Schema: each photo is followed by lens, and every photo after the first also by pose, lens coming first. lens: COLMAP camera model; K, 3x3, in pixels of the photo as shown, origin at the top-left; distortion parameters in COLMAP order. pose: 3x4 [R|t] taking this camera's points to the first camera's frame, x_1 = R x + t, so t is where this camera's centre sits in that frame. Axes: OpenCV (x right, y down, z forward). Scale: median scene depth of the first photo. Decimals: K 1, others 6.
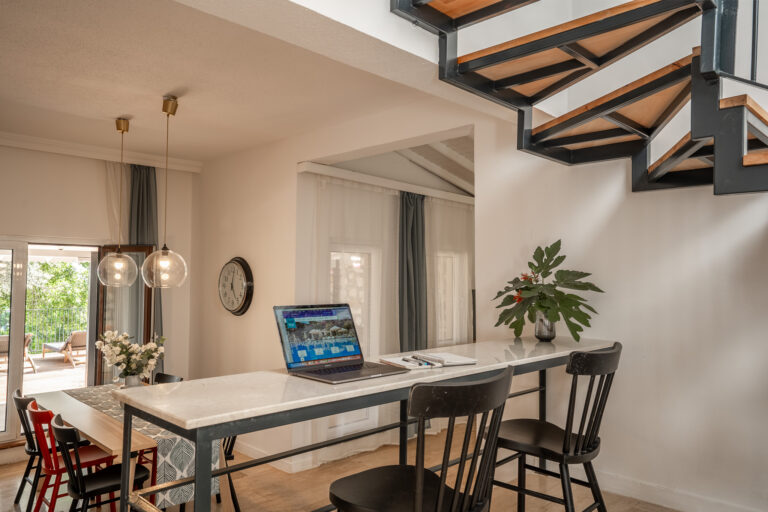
lens RADIAL K [[566.4, 0, 381.0], [0, 566.4, 257.4], [0, 0, 1]] dist [-0.011689, 0.054335]
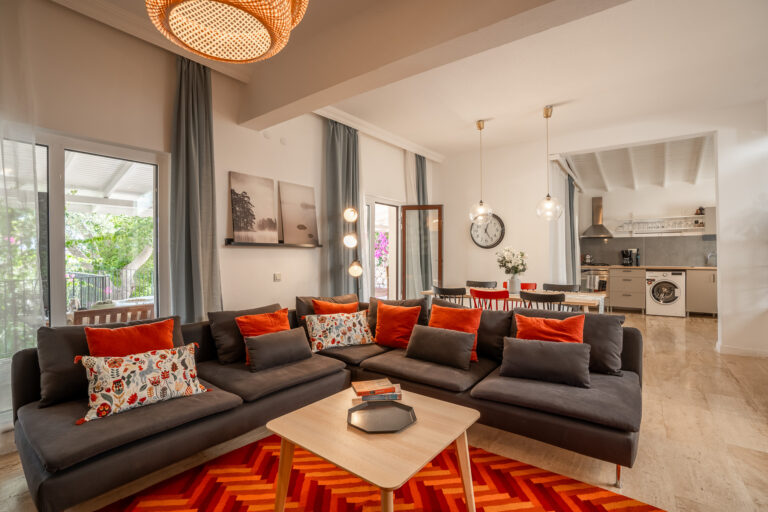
lens RADIAL K [[358.9, 0, 382.5], [0, 358.9, 258.6], [0, 0, 1]] dist [-0.068911, 0.027648]
pose [[0.990010, -0.012838, 0.140413, -1.327278], [0.005772, 0.998701, 0.050617, 0.144904], [-0.140881, -0.049301, 0.988798, 0.033022]]
